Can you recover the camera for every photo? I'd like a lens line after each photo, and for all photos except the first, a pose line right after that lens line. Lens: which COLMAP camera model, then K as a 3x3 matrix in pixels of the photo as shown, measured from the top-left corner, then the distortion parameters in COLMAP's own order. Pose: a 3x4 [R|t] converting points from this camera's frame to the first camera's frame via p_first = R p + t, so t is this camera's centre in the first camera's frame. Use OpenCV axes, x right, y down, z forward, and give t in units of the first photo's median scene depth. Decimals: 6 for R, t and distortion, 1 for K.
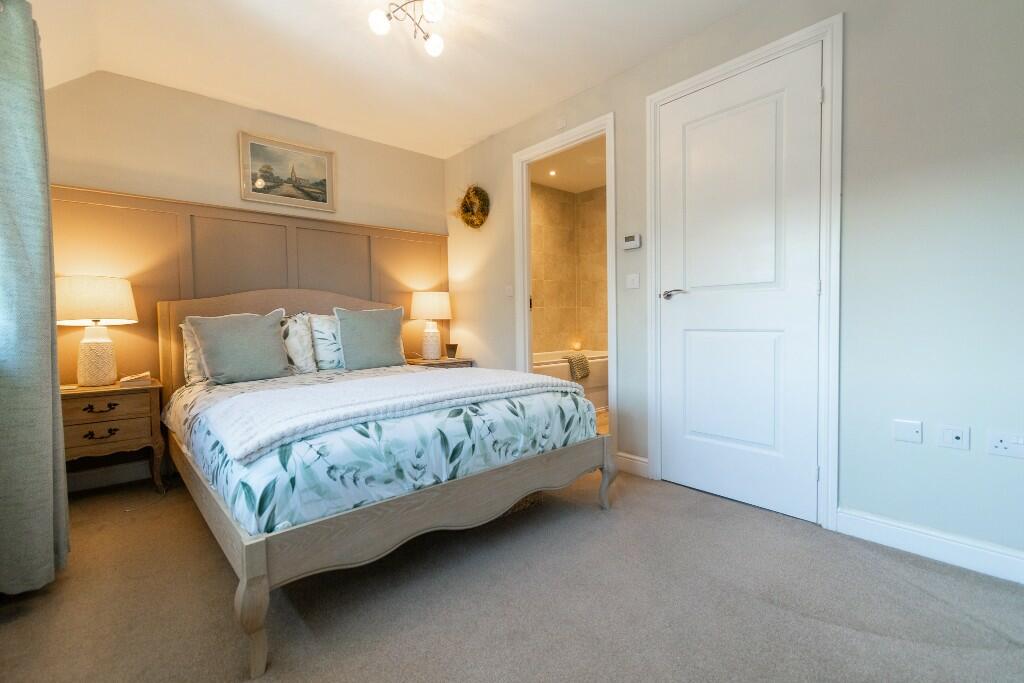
lens RADIAL K [[454.0, 0, 514.7], [0, 454.0, 339.0], [0, 0, 1]] dist [-0.005422, -0.000325]
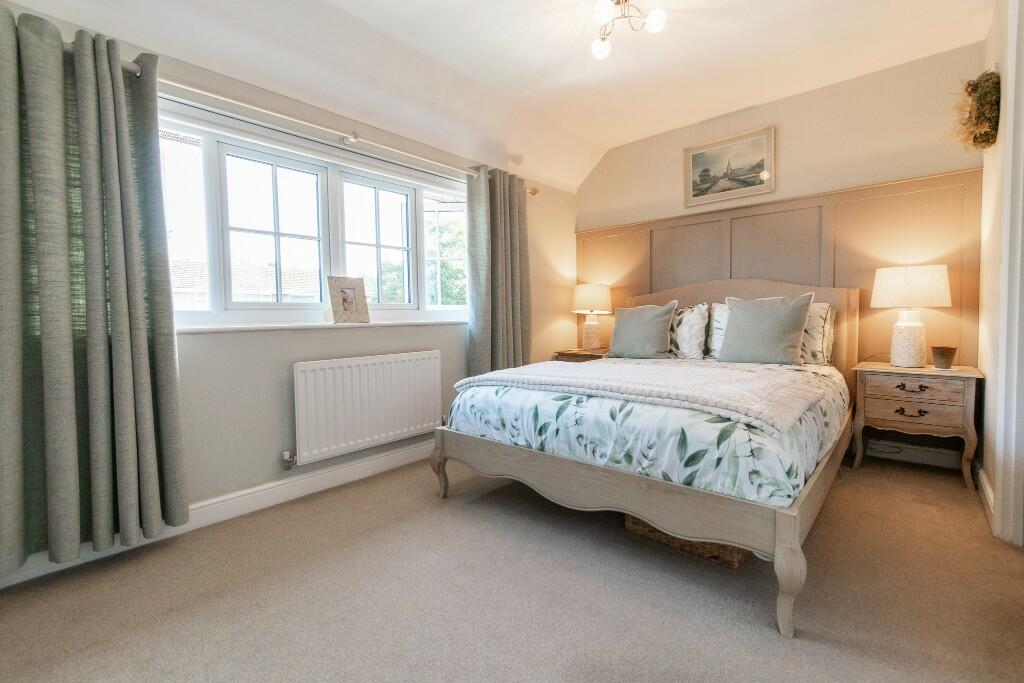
lens RADIAL K [[454.0, 0, 516.3], [0, 454.0, 338.8], [0, 0, 1]] dist [-0.005422, -0.000325]
pose [[0.105490, 0.064001, -0.992359, 0.815638], [-0.024012, 0.997800, 0.061800, -0.041184], [0.994130, 0.017309, 0.106794, 0.656571]]
